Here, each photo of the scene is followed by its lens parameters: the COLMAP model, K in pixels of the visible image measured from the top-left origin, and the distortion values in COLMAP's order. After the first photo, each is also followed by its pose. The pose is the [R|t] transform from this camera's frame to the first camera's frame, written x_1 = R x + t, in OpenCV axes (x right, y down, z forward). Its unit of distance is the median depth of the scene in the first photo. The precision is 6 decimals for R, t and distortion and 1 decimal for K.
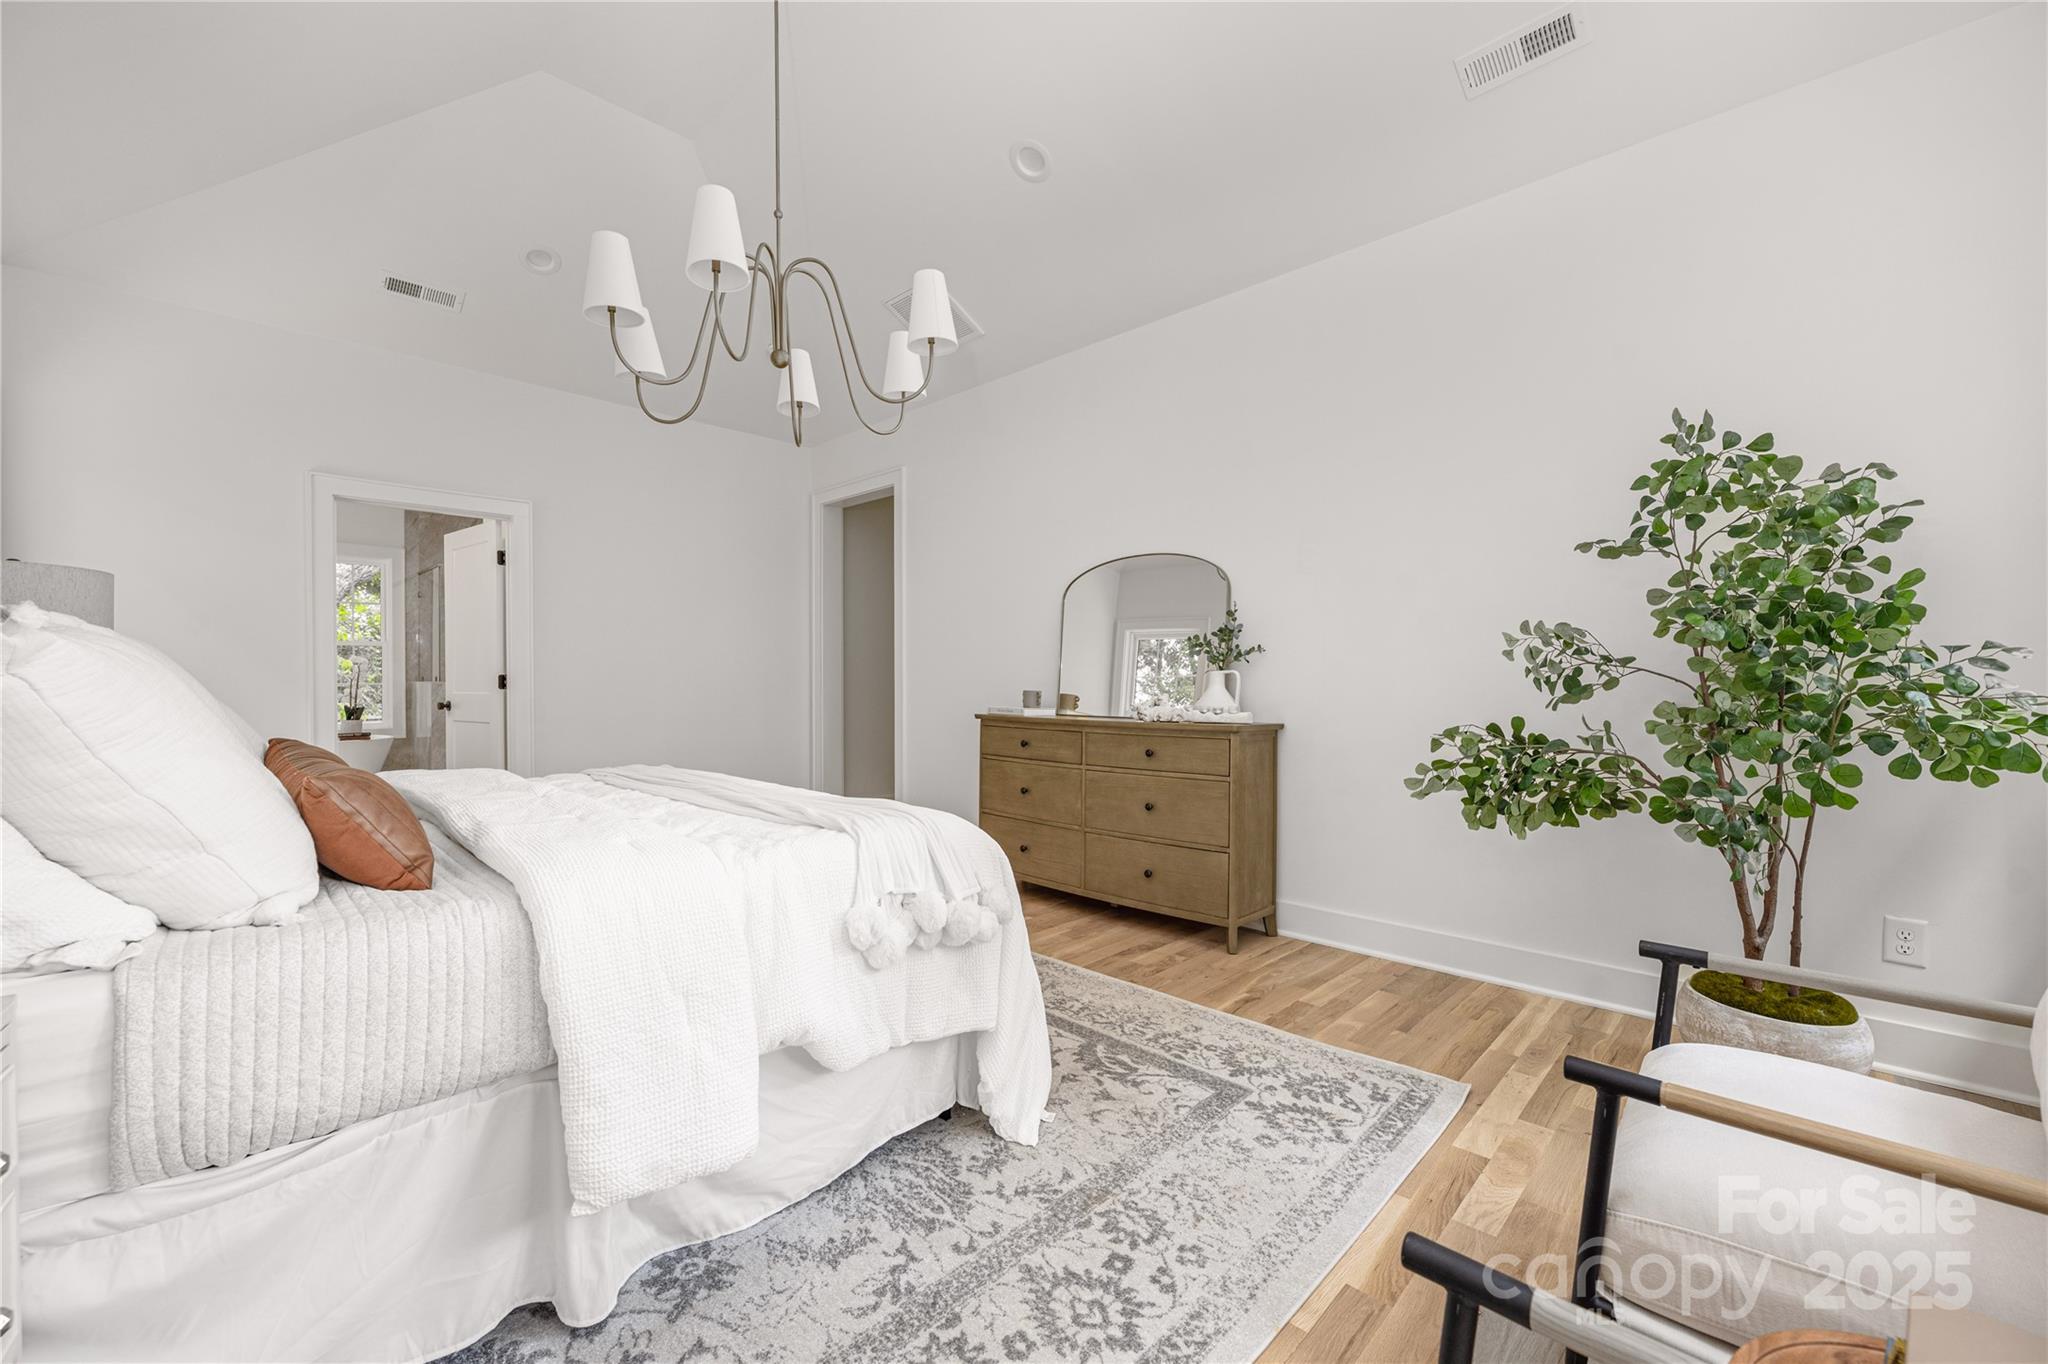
lens RADIAL K [[824.3, 0, 1021.7], [0, 824.3, 685.4], [0, 0, 1]] dist [0.000209, 0.000532]
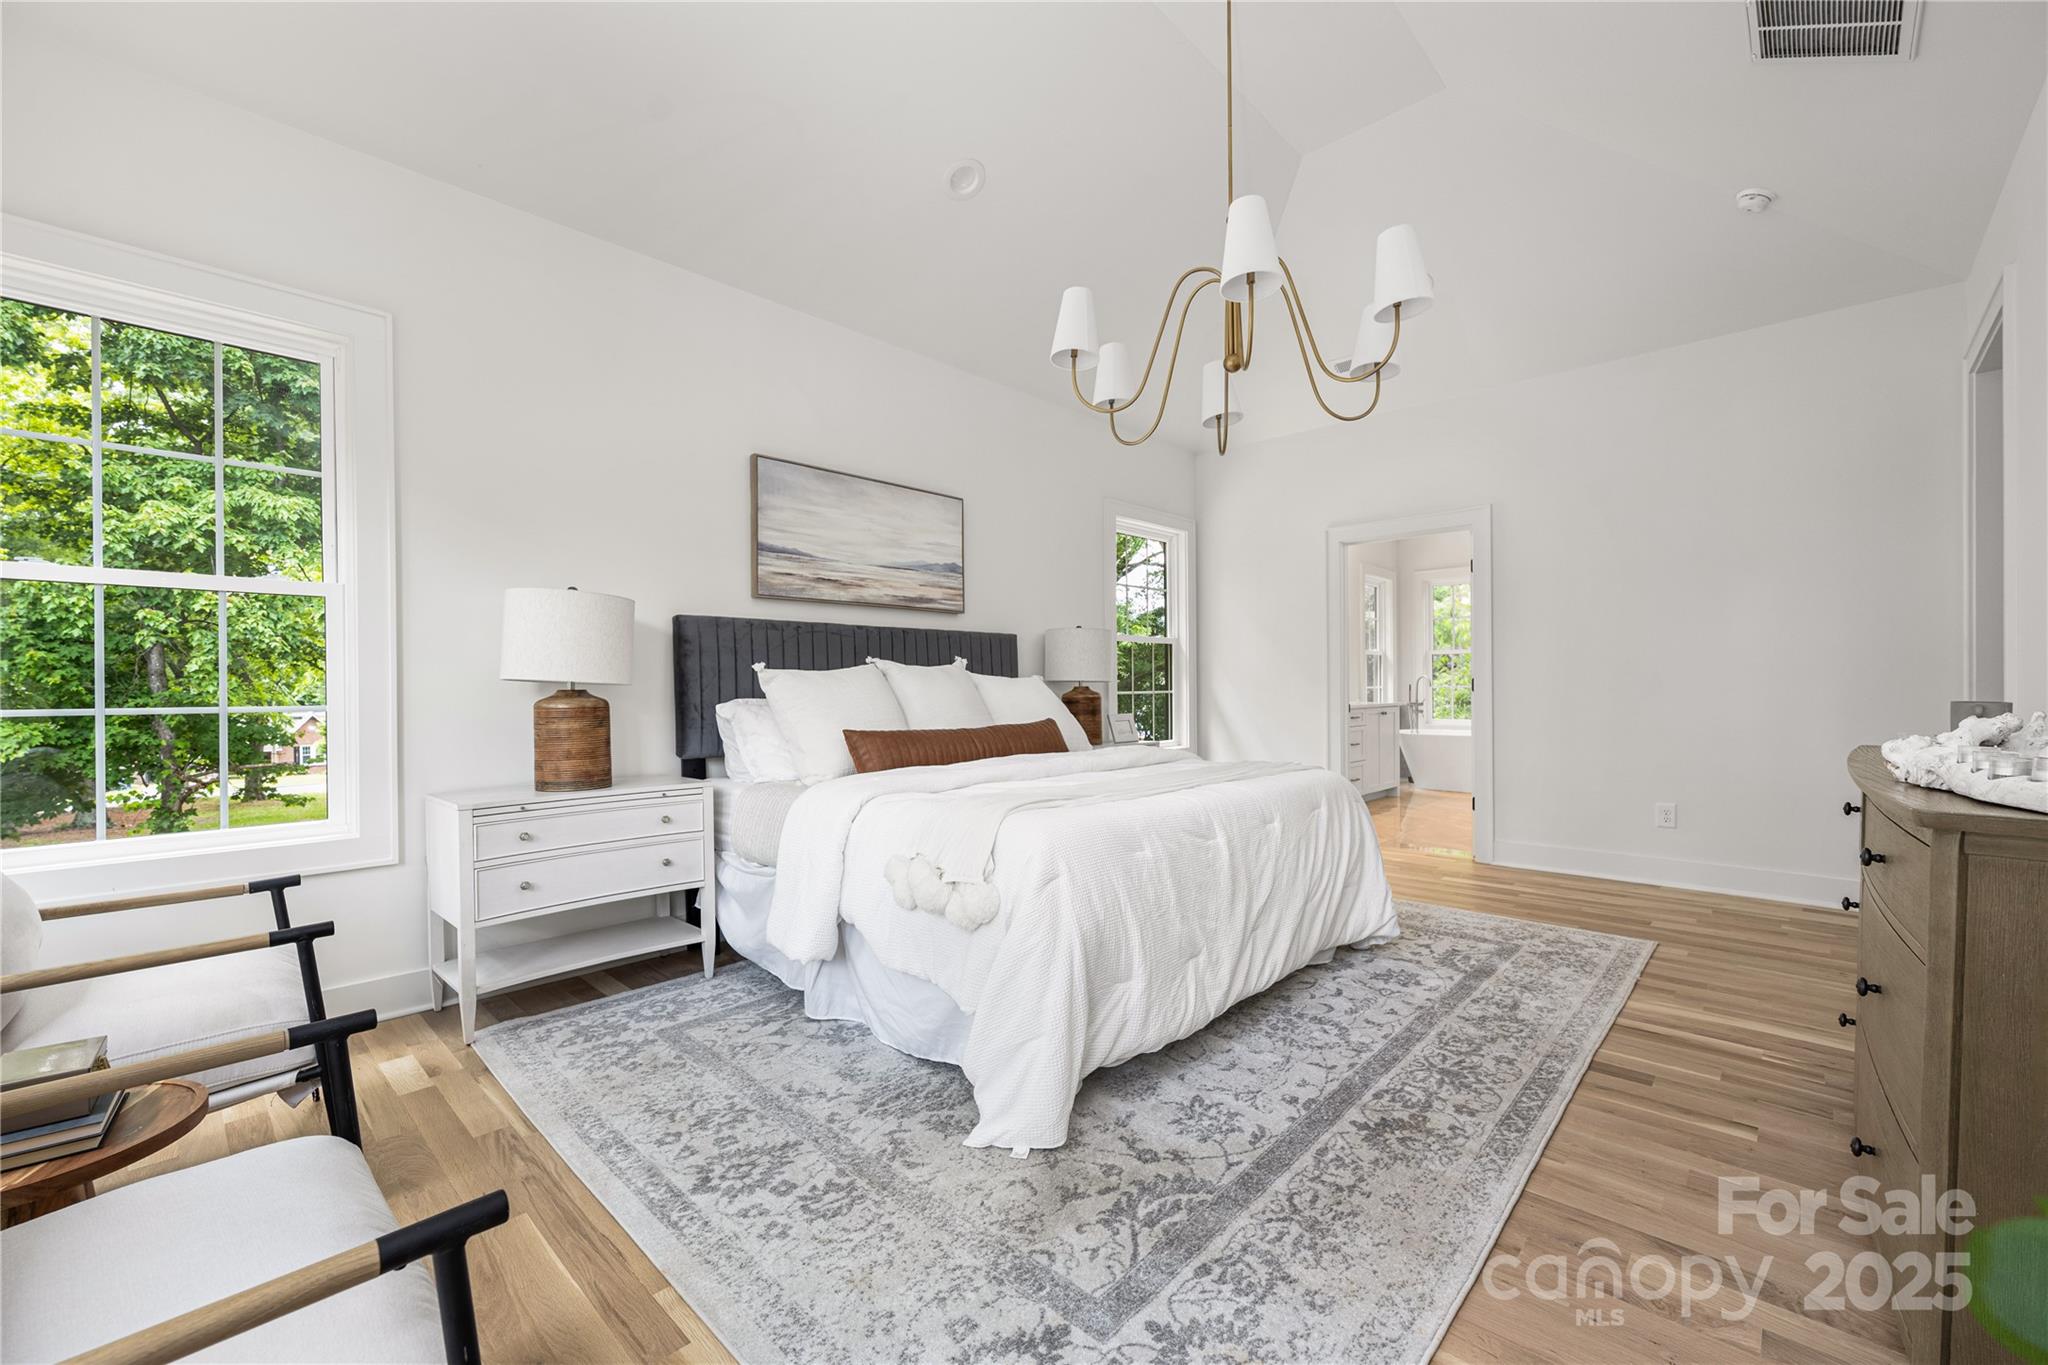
lens RADIAL K [[824.3, 0, 1024.1], [0, 824.3, 685.1], [0, 0, 1]] dist [0.000209, 0.000532]
pose [[0.006523, -0.003640, -0.999972, 1.164276], [0.004453, 0.999984, -0.003611, -0.002007], [0.999969, -0.004429, 0.006539, 1.209191]]
